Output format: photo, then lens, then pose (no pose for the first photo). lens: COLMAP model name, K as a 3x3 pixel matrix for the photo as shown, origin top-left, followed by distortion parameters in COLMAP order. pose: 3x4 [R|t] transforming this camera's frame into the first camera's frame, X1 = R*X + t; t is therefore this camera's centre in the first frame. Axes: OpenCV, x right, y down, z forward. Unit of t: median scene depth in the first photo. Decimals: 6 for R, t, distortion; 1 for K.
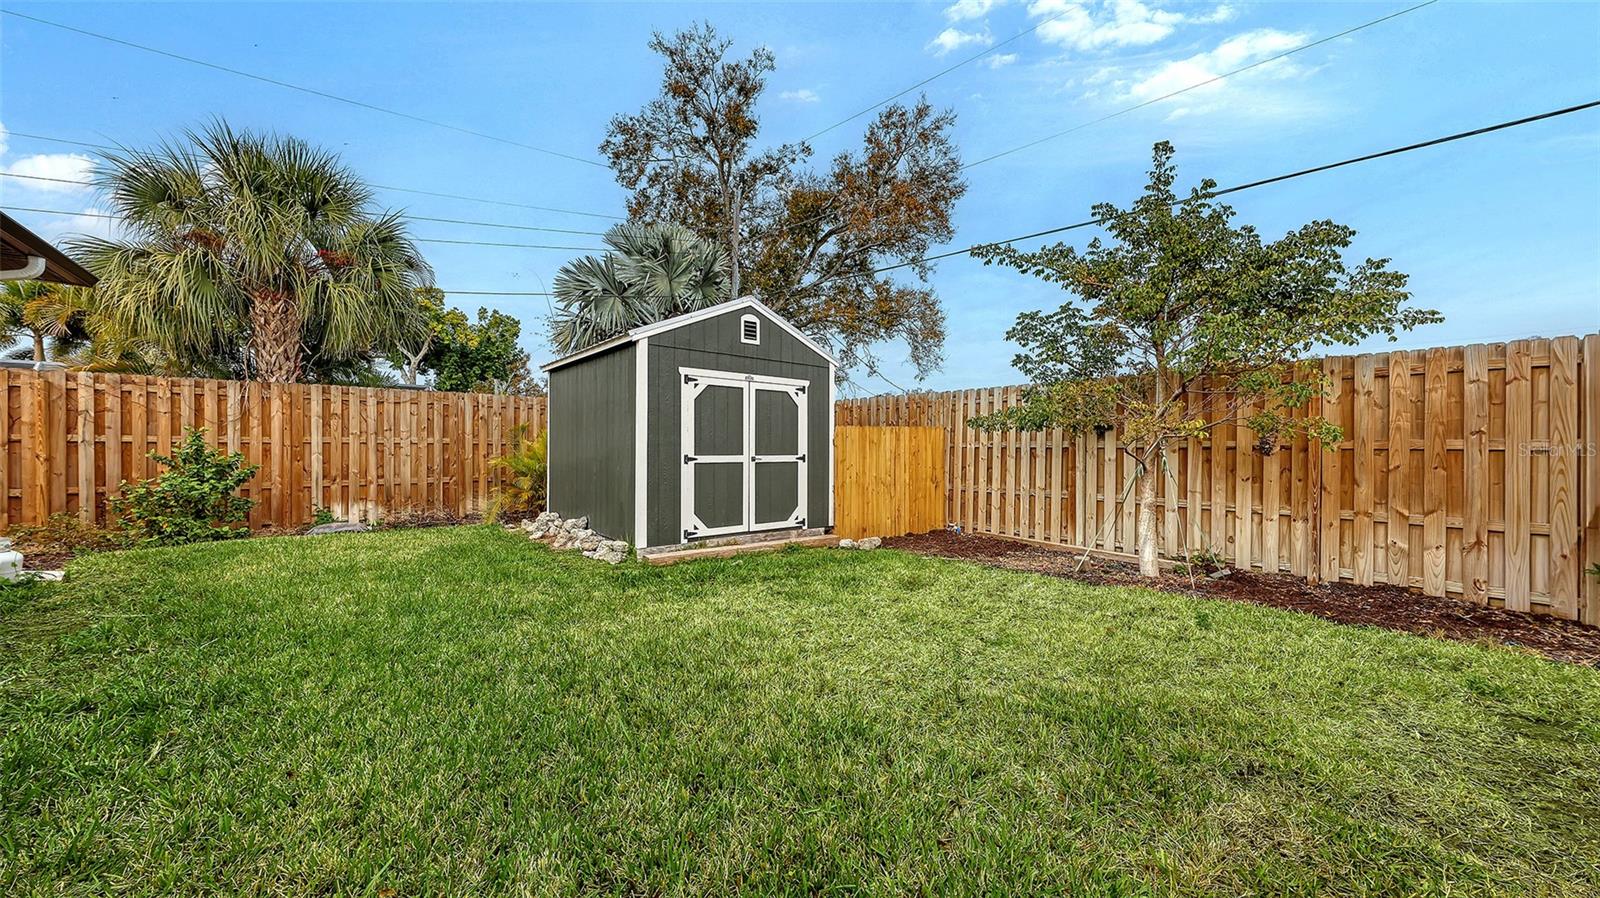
lens RADIAL K [[563.5, 0, 798.7], [0, 563.5, 445.1], [0, 0, 1]] dist [0.000921, 0.000084]
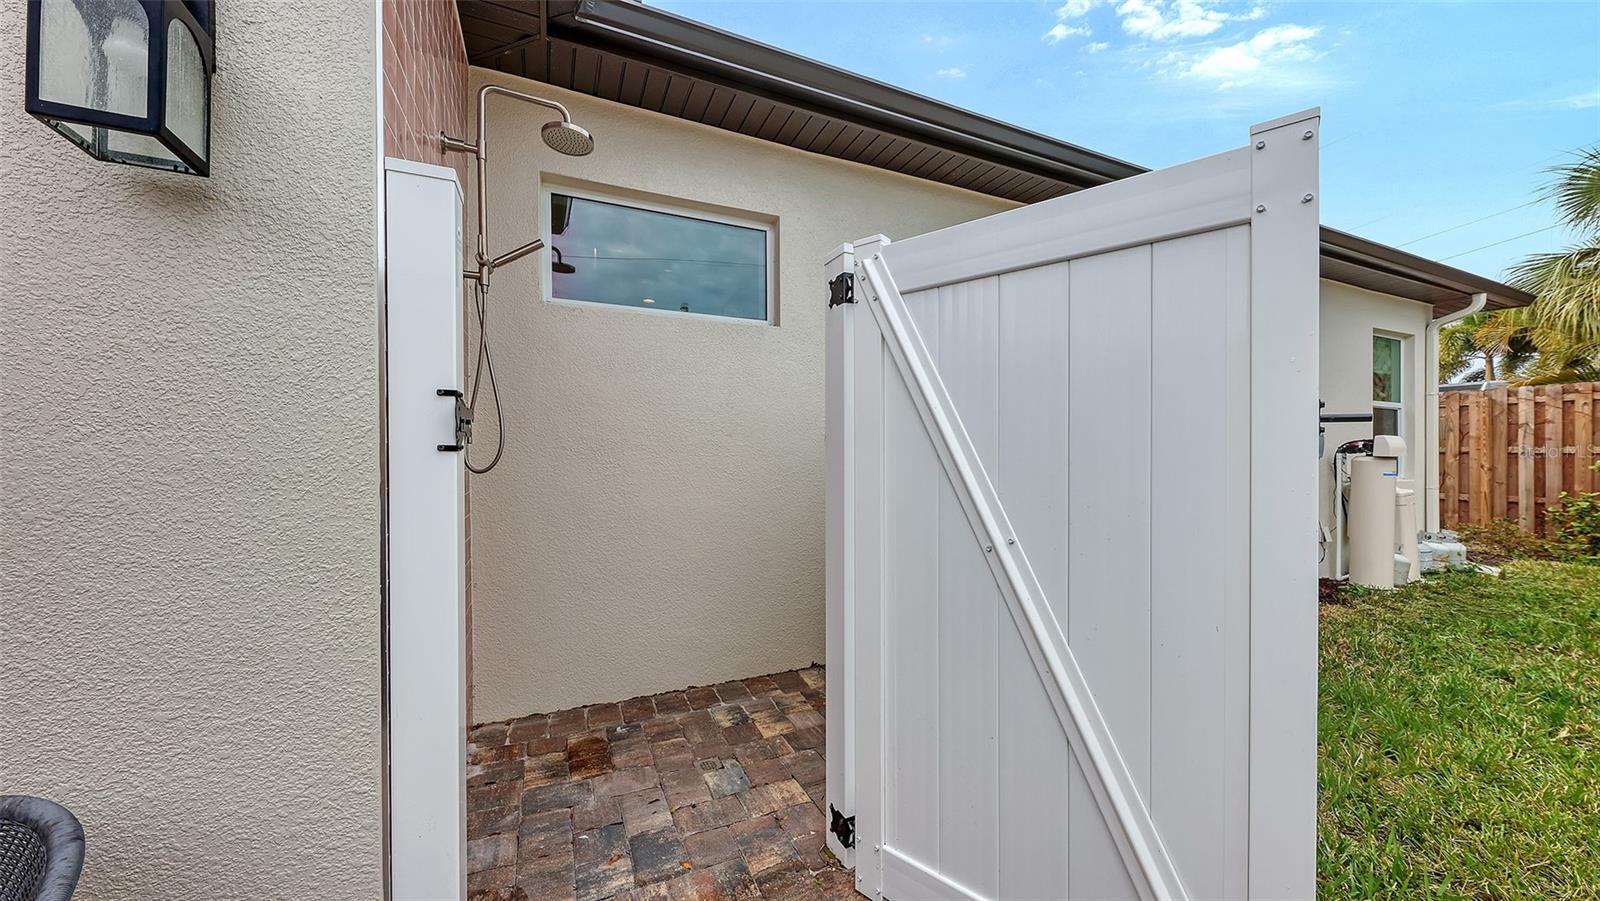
lens RADIAL K [[551.9, 0, 795.4], [0, 551.9, 456.5], [0, 0, 1]] dist [-0.000313, -0.000738]
pose [[-0.258844, 0.001375, -0.965918, 0.134489], [-0.003686, 0.999990, 0.002411, 0.004762], [0.965912, 0.004185, -0.258836, -0.079192]]
